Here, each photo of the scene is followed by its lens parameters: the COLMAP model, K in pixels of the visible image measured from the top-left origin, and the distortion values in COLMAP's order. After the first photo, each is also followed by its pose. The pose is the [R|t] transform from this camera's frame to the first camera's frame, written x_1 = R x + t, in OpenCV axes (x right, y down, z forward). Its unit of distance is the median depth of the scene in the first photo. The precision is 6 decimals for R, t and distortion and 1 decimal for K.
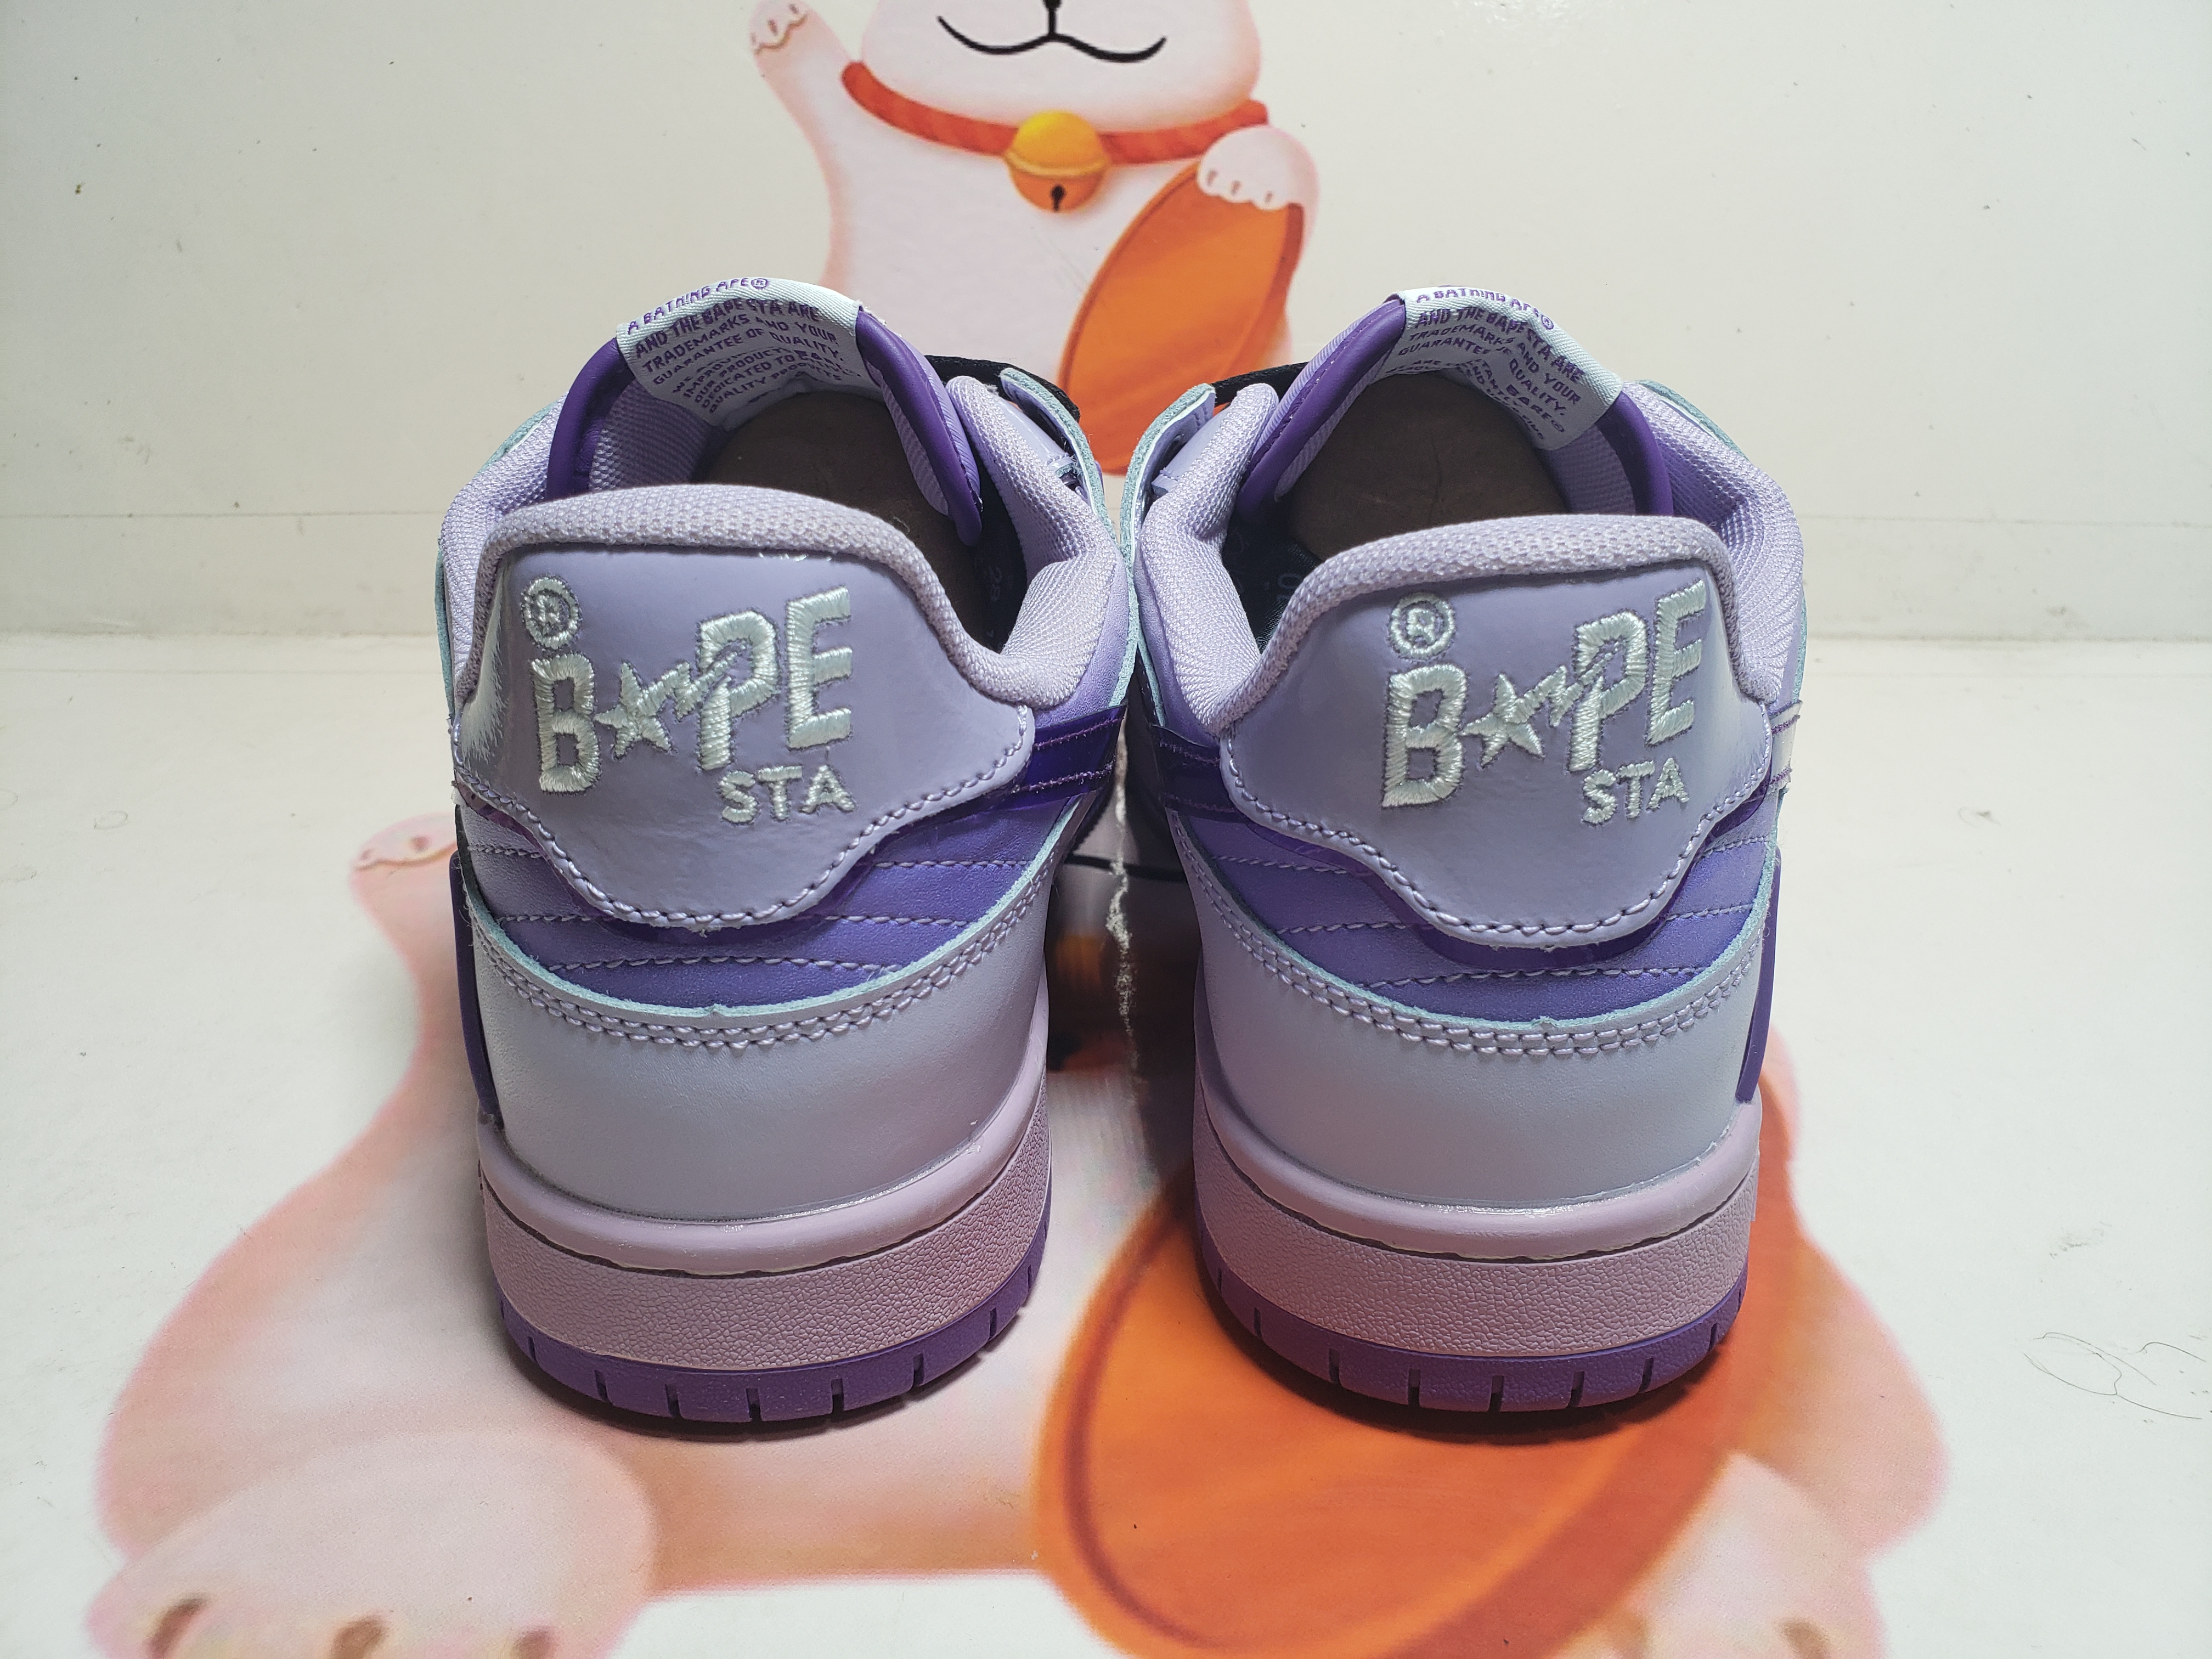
lens RADIAL K [[1765.7, 0, 1120.0], [0, 1765.7, 797.3], [0, 0, 1]] dist [-0.092336, 0.147280]
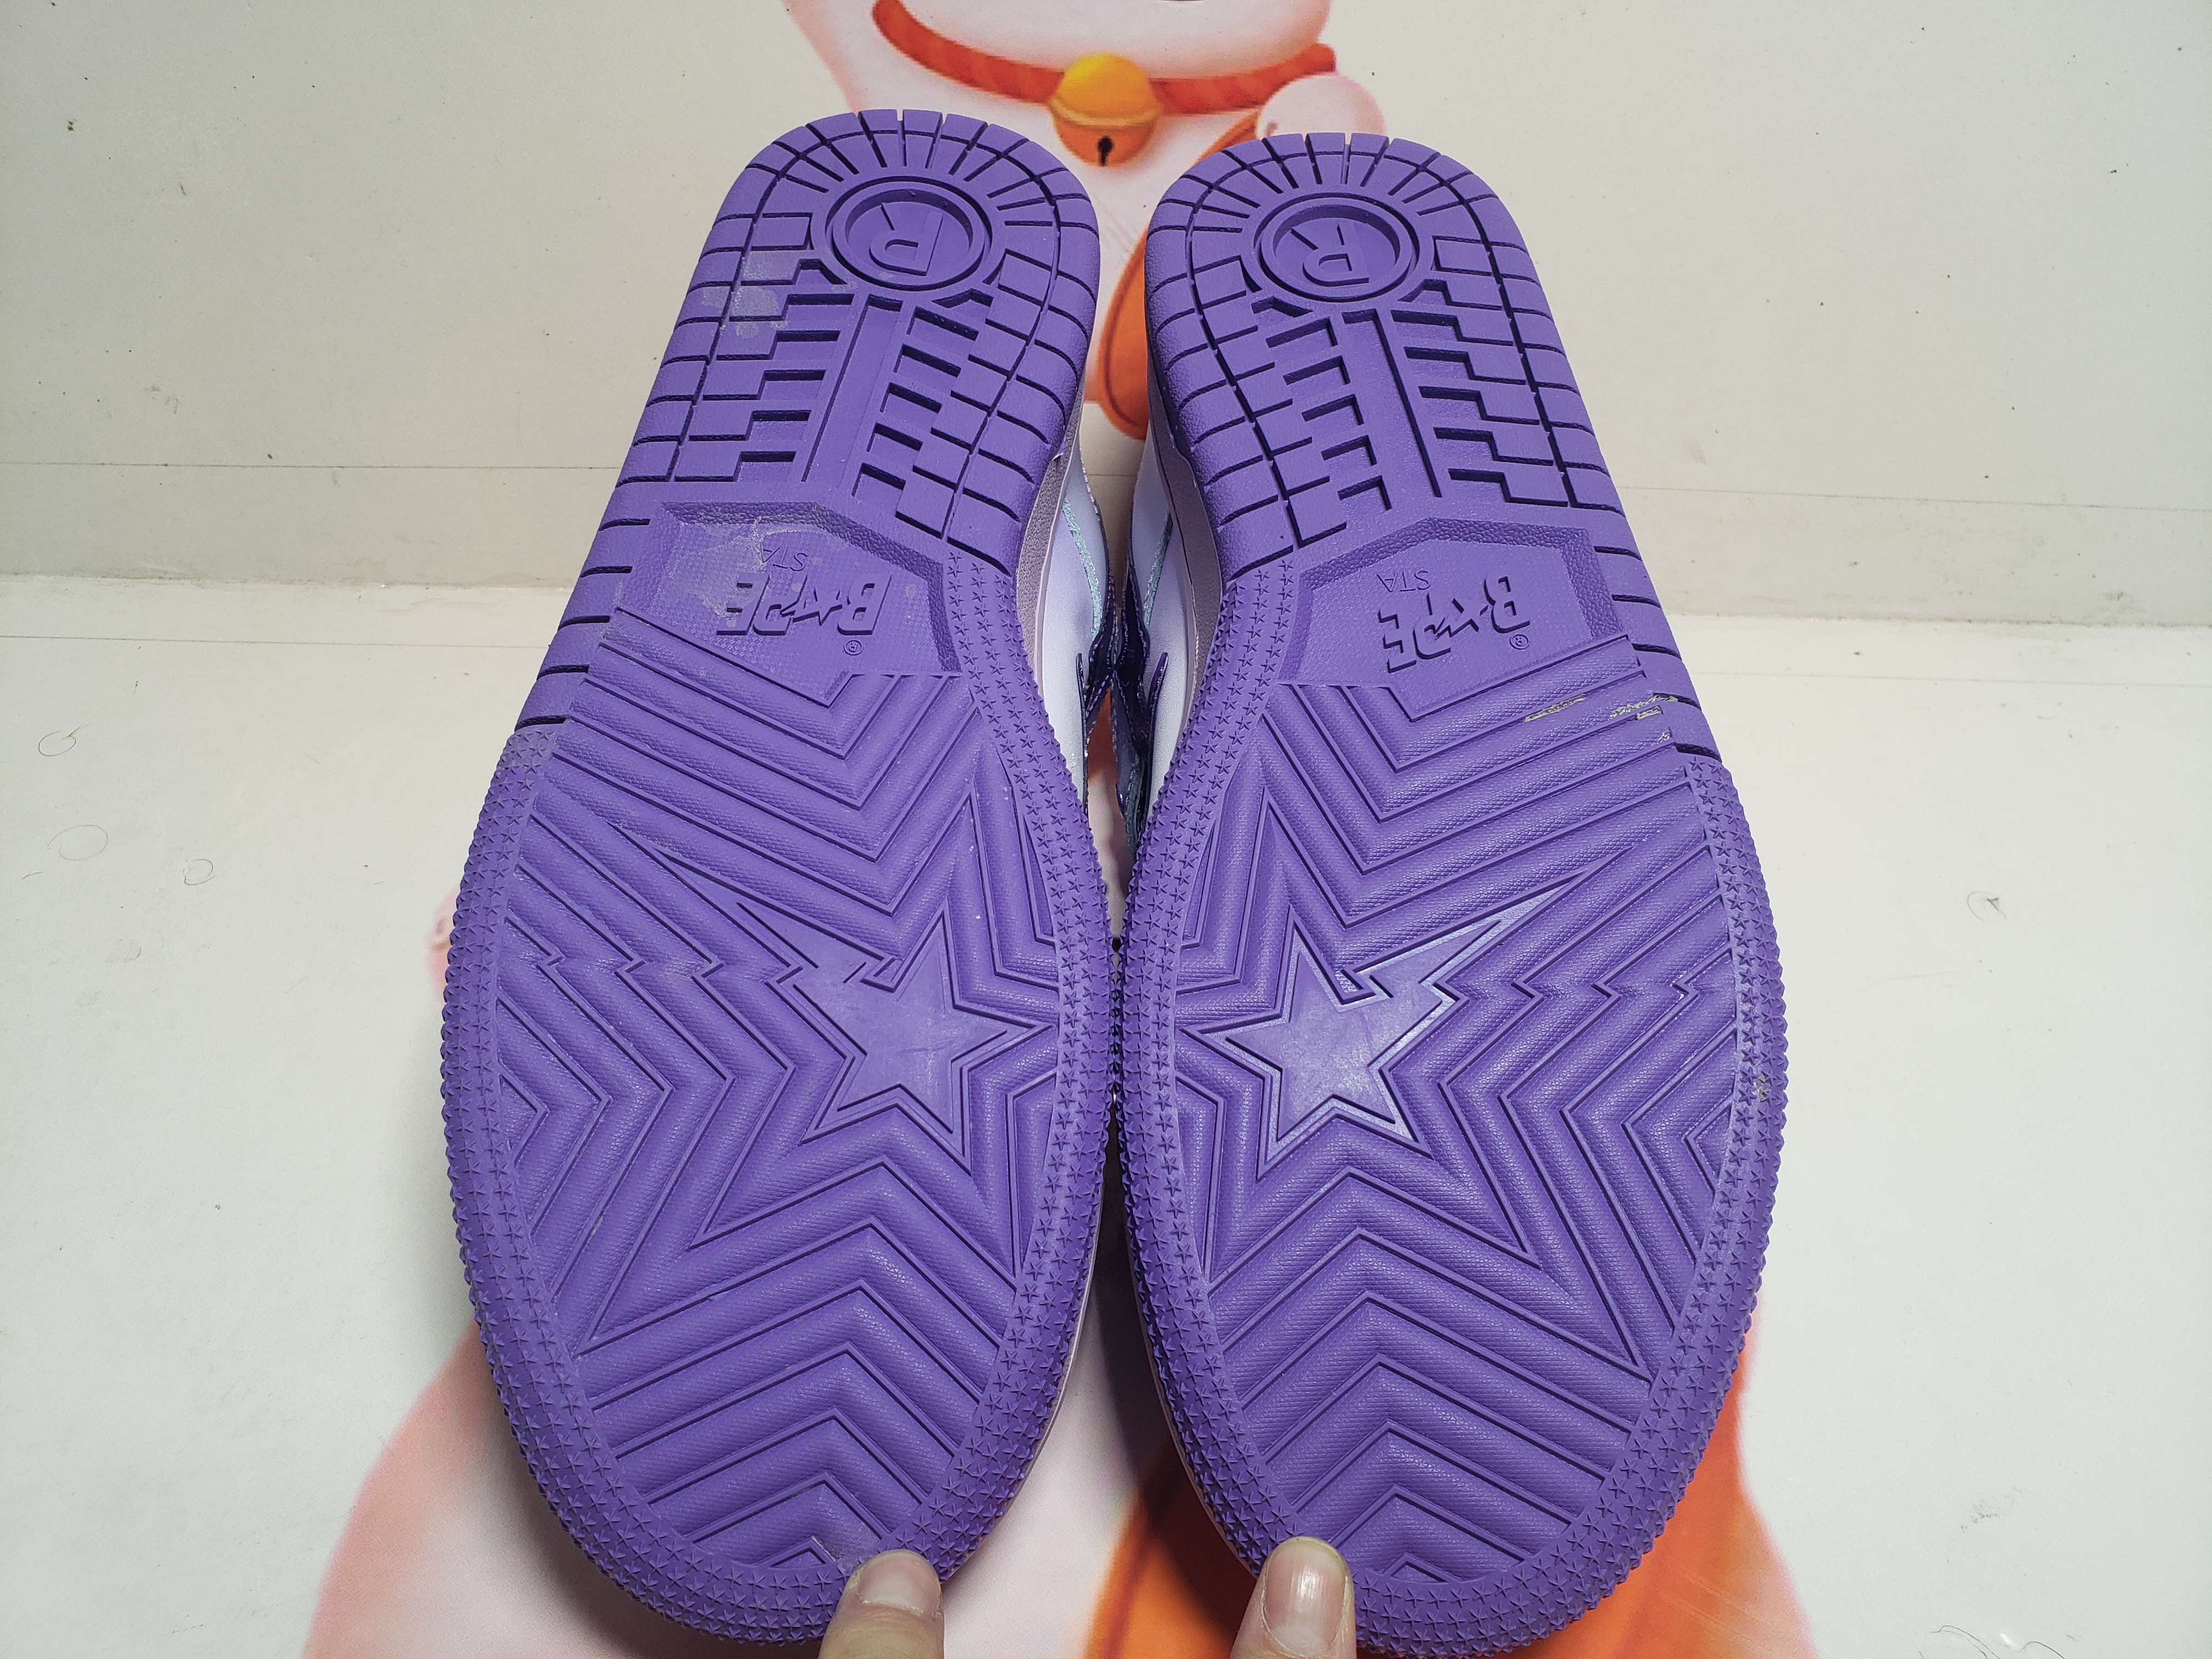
lens RADIAL K [[1755.9, 0, 1092.8], [0, 1755.9, 822.1], [0, 0, 1]] dist [-0.094475, 0.150886]
pose [[0.999271, 0.029043, -0.024773, -0.008701], [-0.021268, 0.962485, 0.270500, -0.249506], [0.031700, -0.269776, 0.962401, 0.010066]]
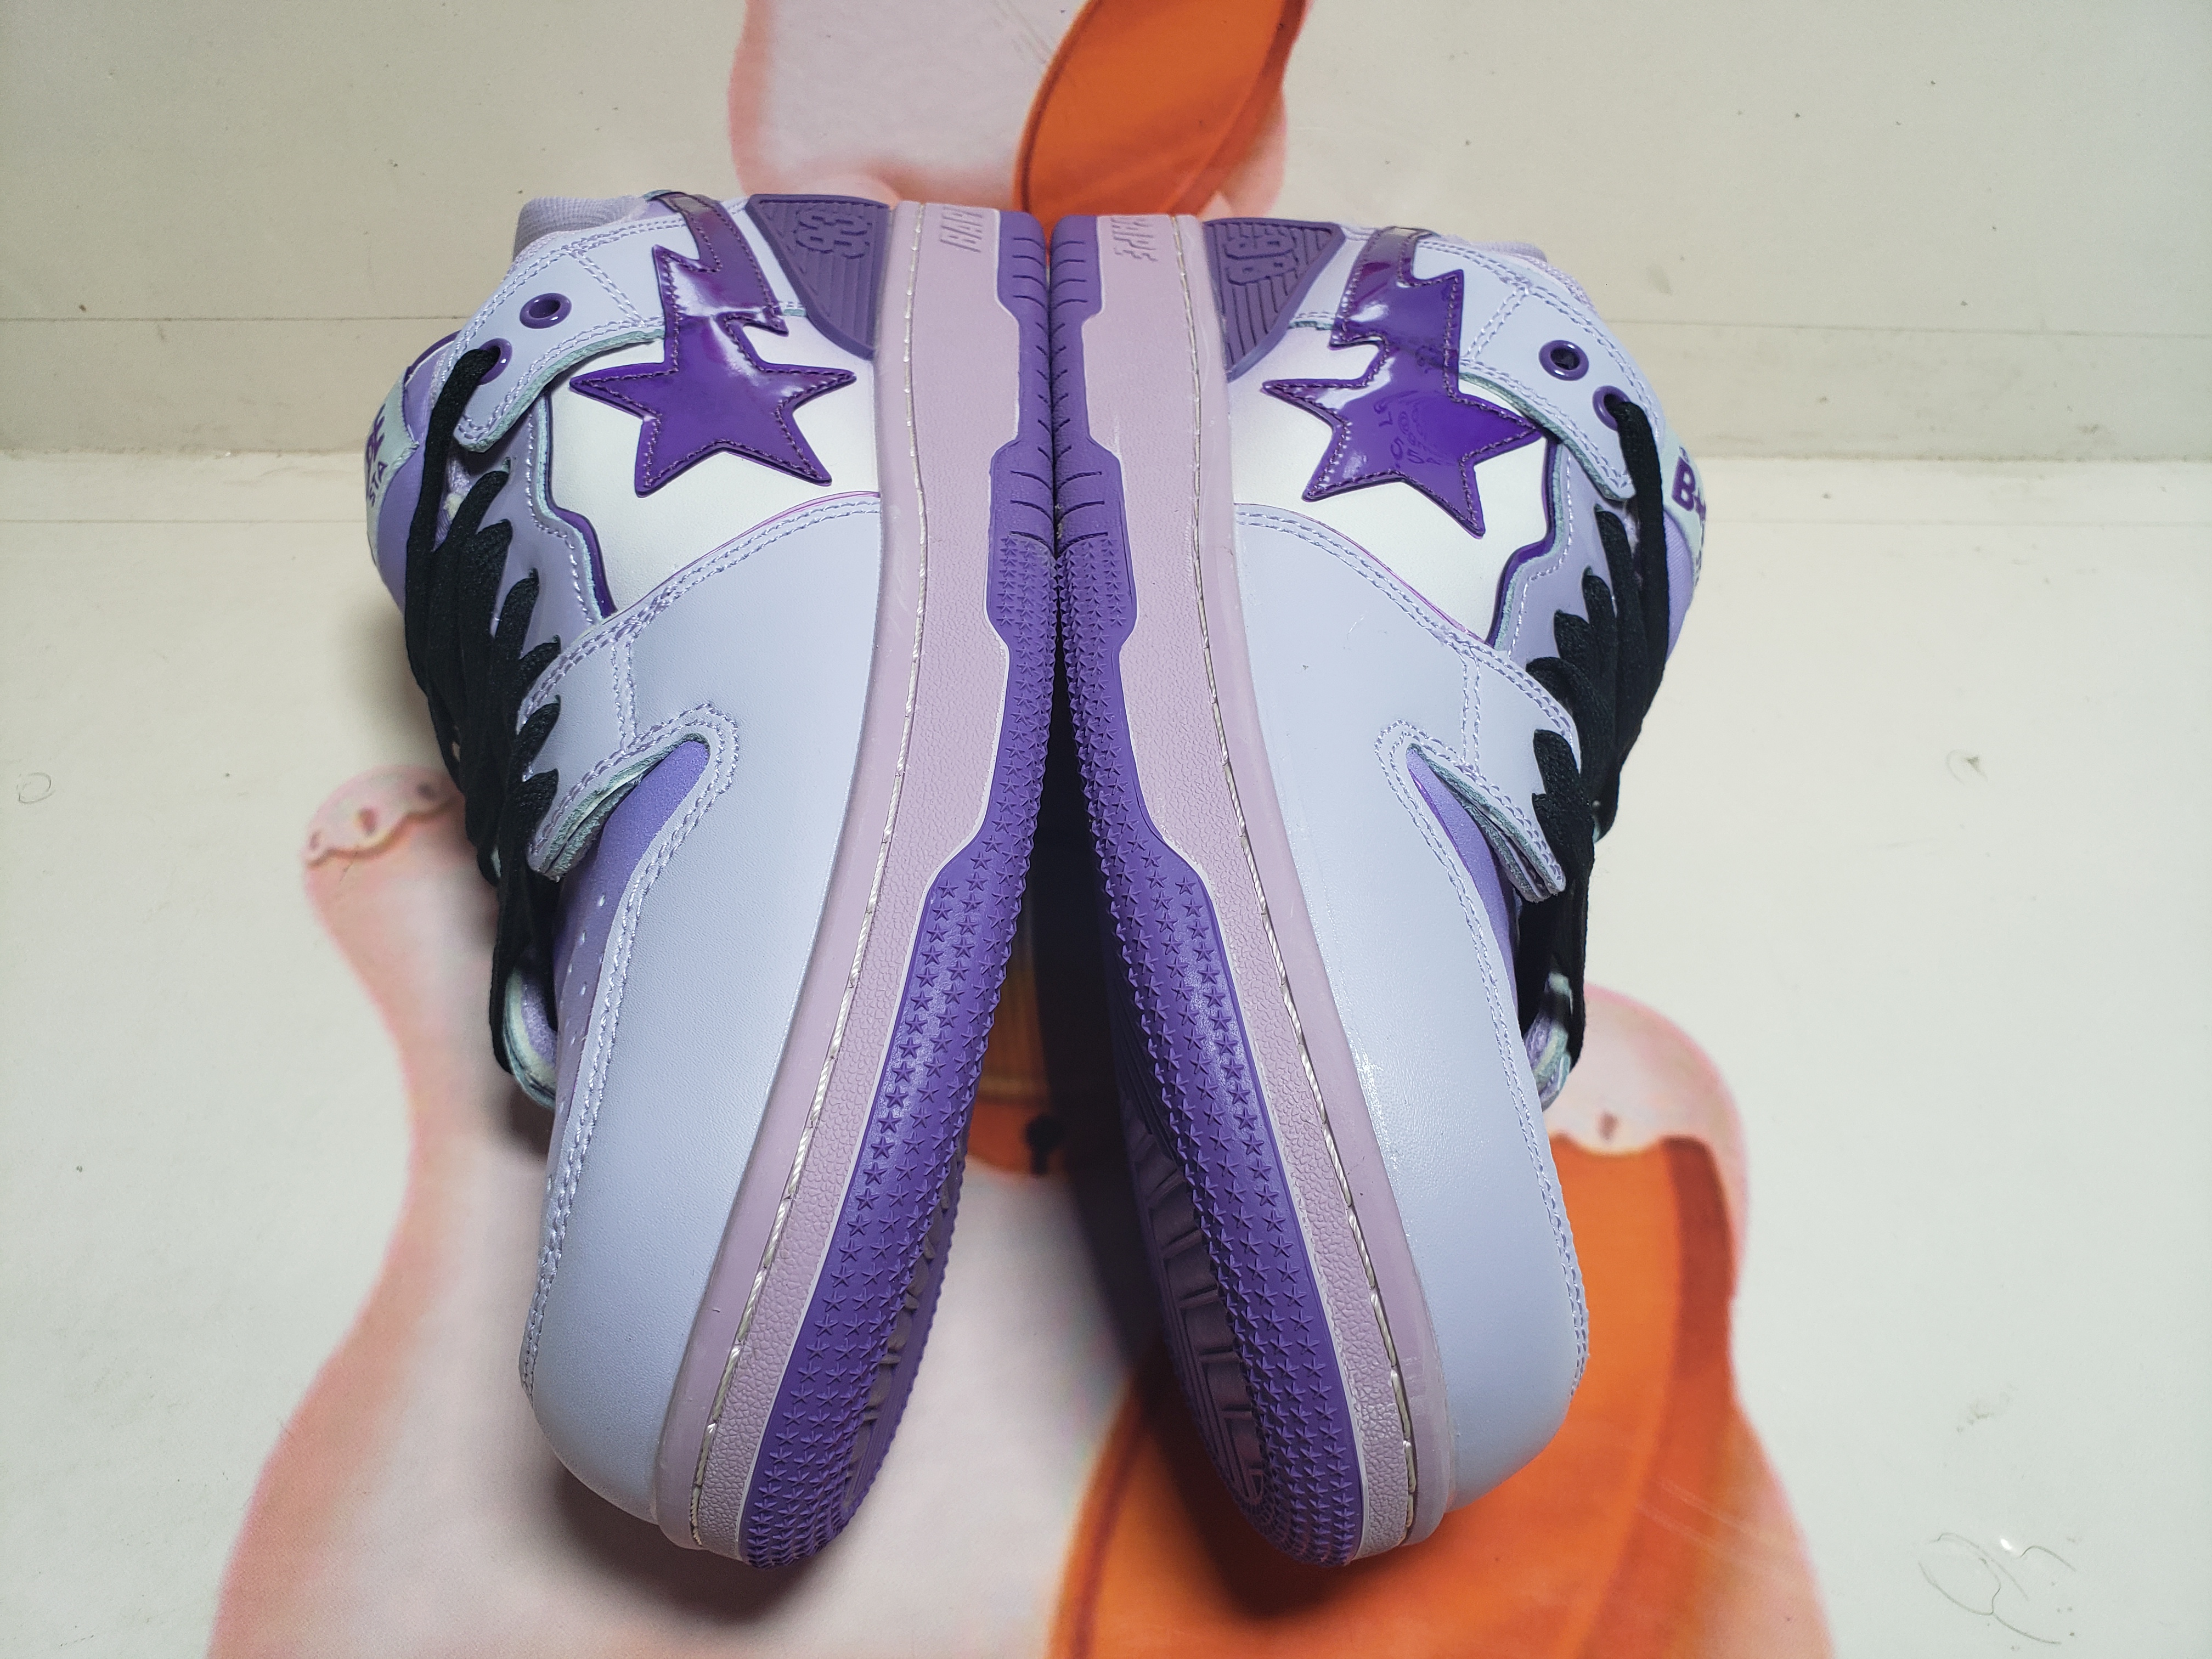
lens RADIAL K [[1772.8, 0, 1103.3], [0, 1772.8, 834.2], [0, 0, 1]] dist [-0.089653, 0.141963]
pose [[0.999503, 0.000275, 0.031533, -0.020487], [-0.011767, 0.930996, 0.364839, -0.254510], [-0.029257, -0.365029, 0.930536, 0.067059]]
